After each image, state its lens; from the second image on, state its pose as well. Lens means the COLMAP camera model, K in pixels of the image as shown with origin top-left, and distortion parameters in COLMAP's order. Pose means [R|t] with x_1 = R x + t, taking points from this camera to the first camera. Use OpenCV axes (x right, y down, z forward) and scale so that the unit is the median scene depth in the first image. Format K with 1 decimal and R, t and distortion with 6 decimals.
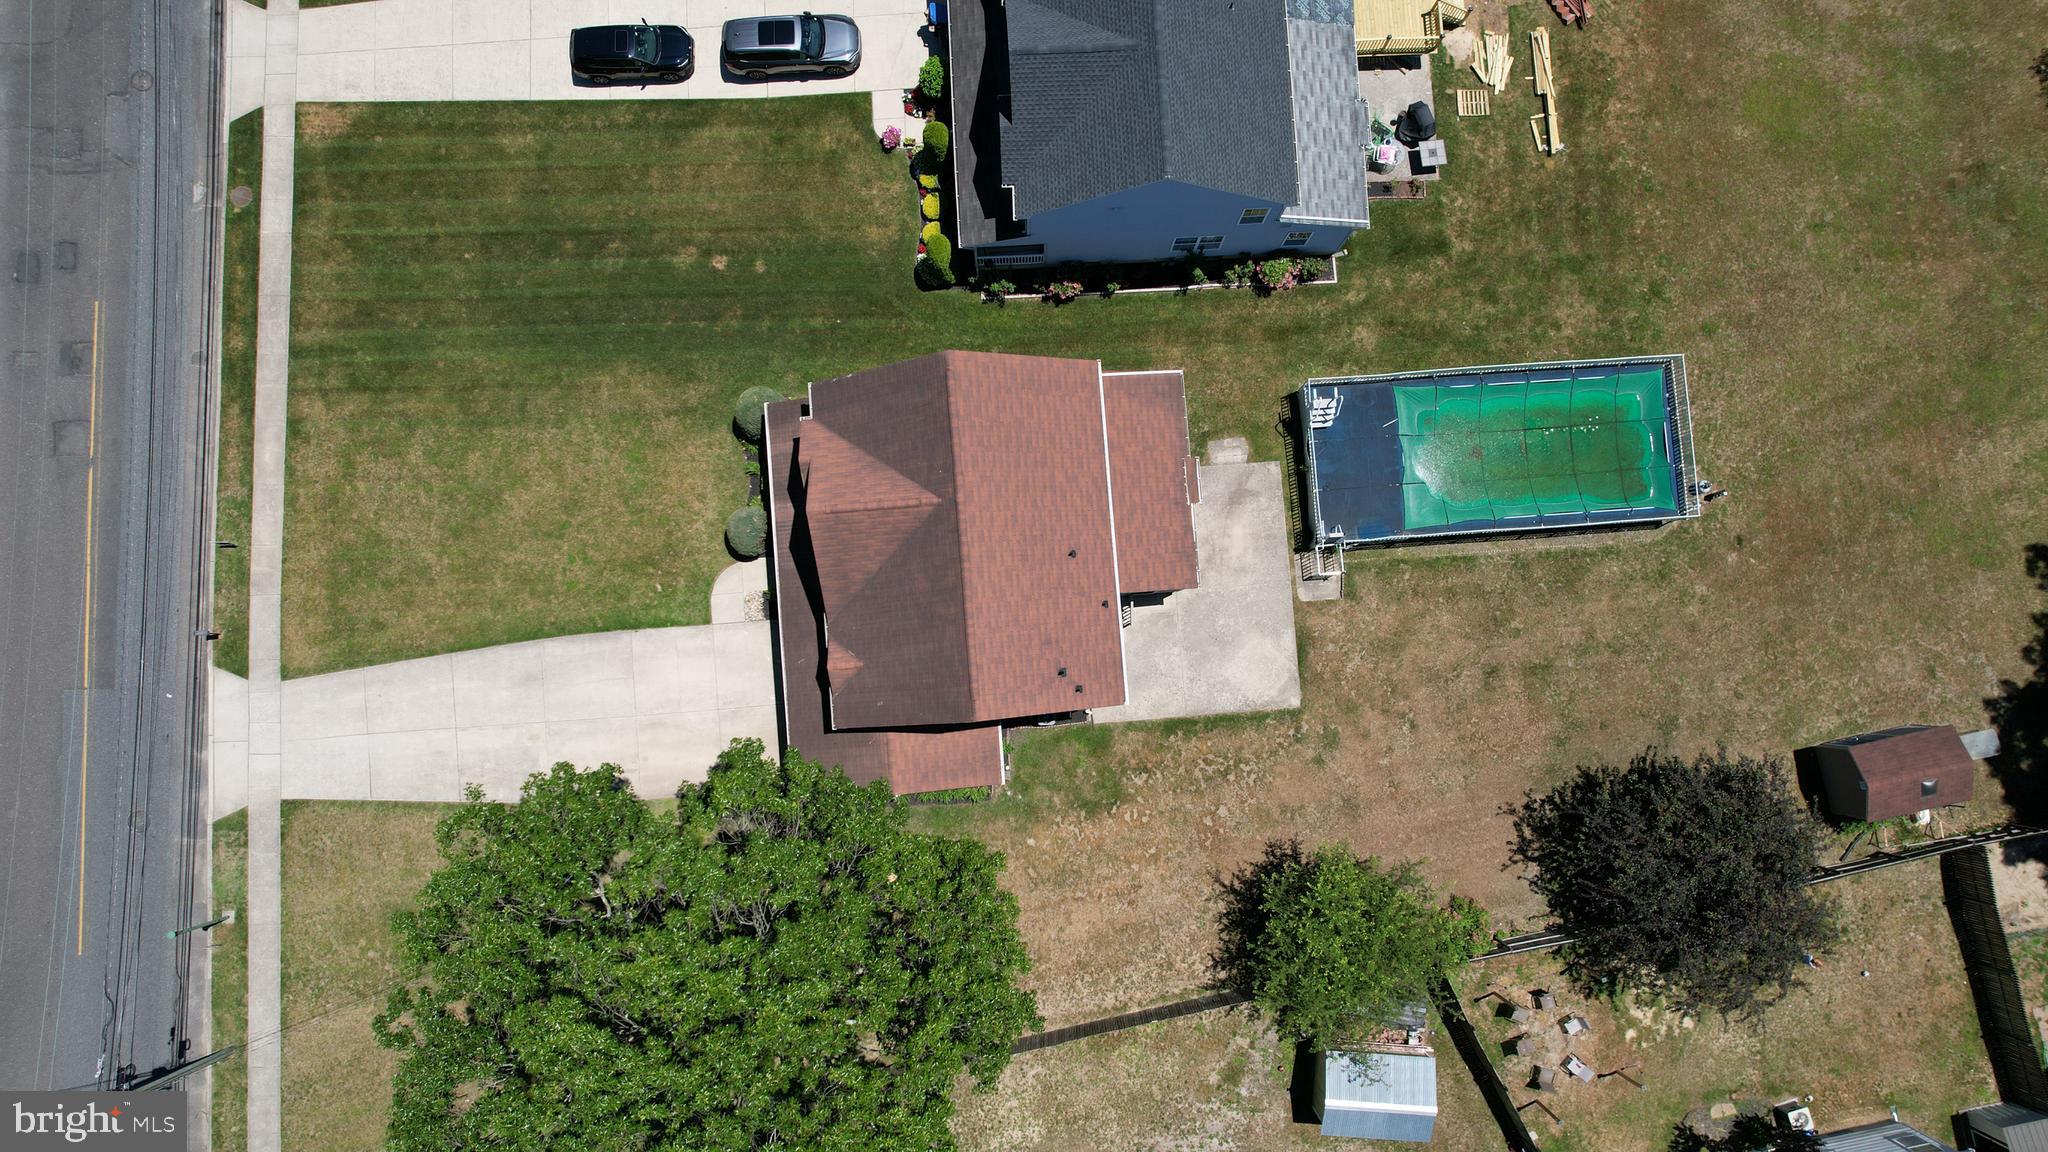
lens RADIAL K [[1313.2, 0, 1030.7], [0, 1313.2, 580.3], [0, 0, 1]] dist [-0.072353, 0.066785]
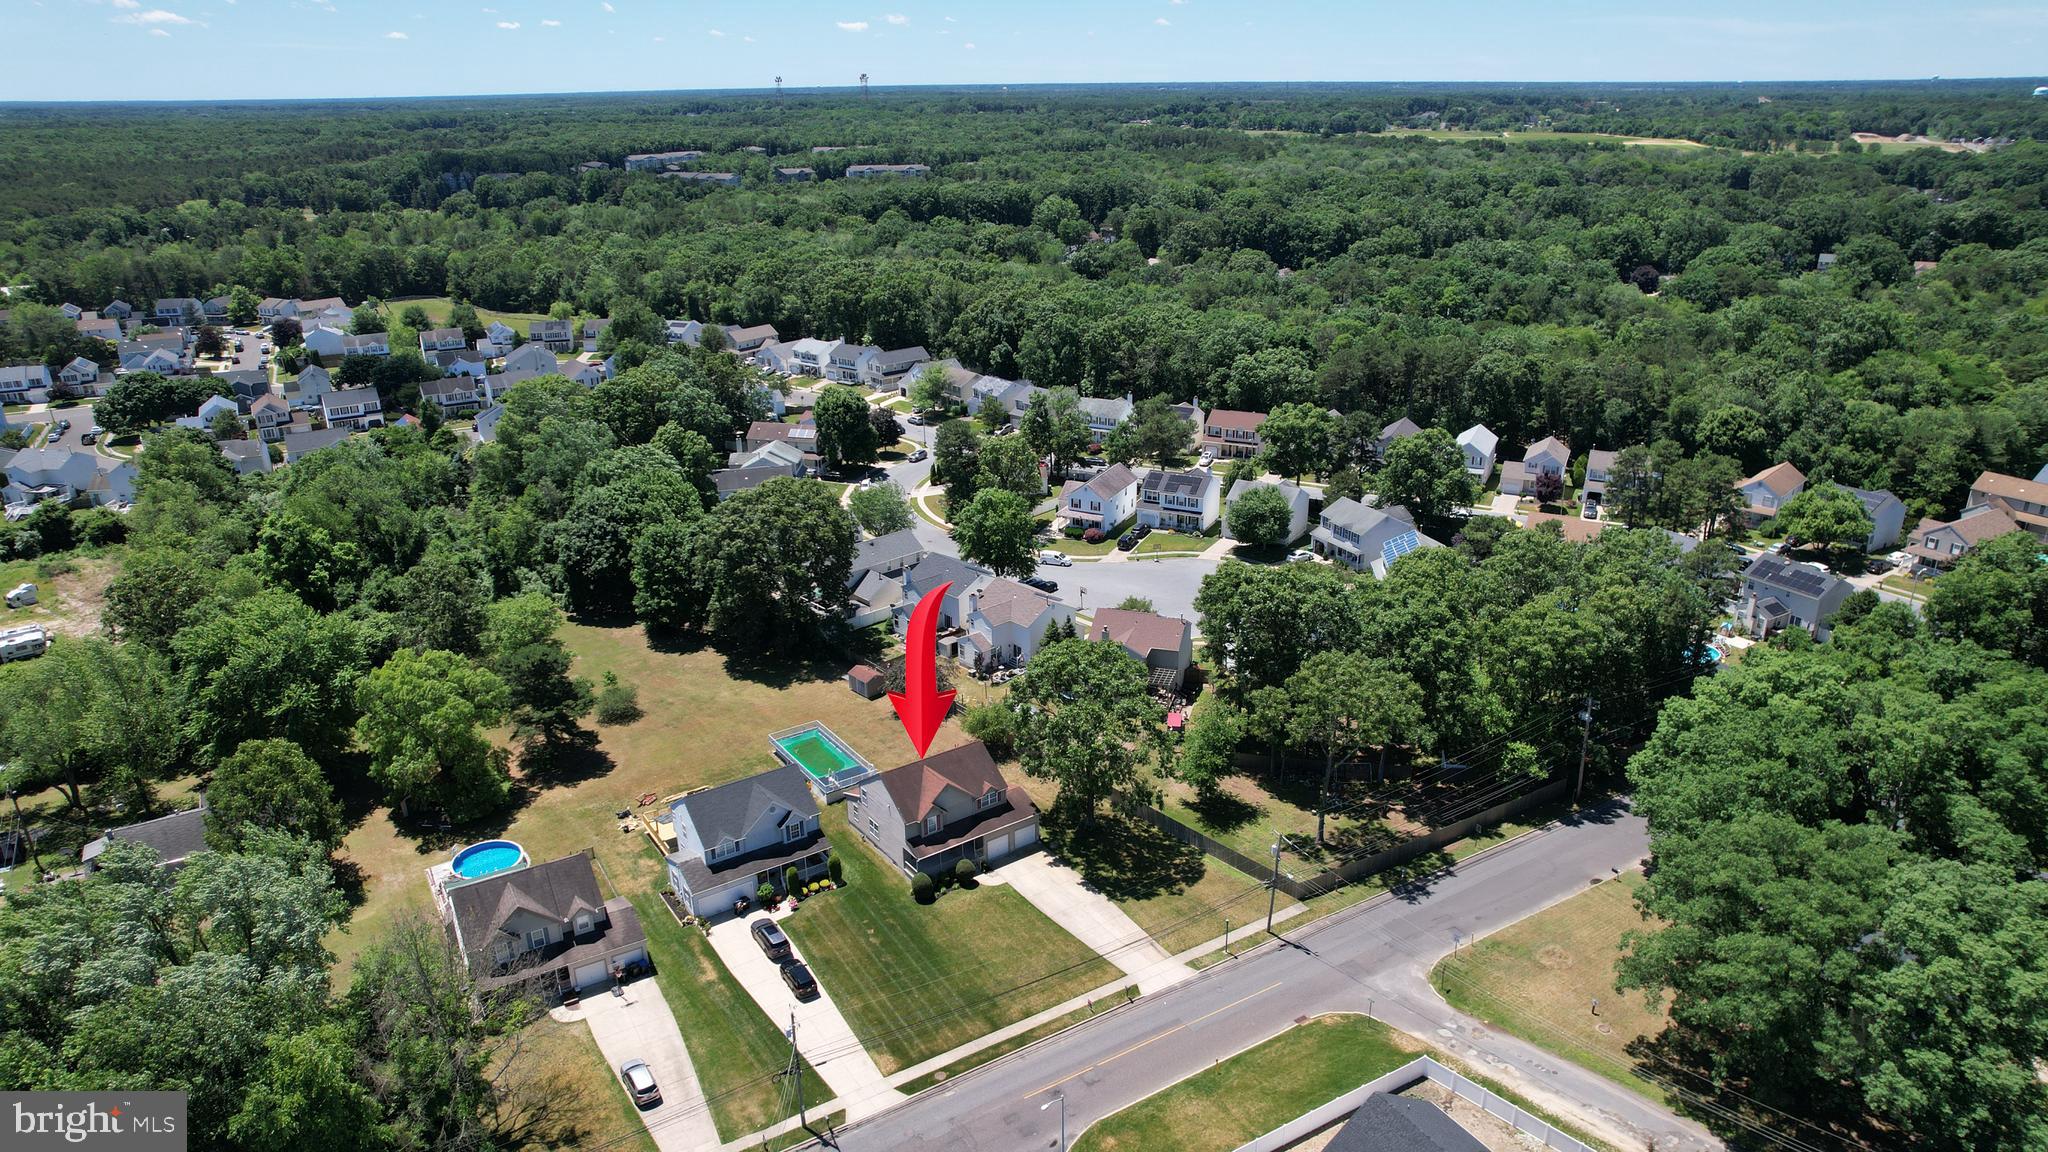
lens RADIAL K [[1313.2, 0, 1030.7], [0, 1313.2, 580.3], [0, 0, 1]] dist [-0.072353, 0.066785]
pose [[-0.509378, -0.307785, 0.803618, -2.071165], [0.859521, -0.136476, 0.492543, -1.066565], [-0.041923, 0.941617, 0.334065, -0.366759]]
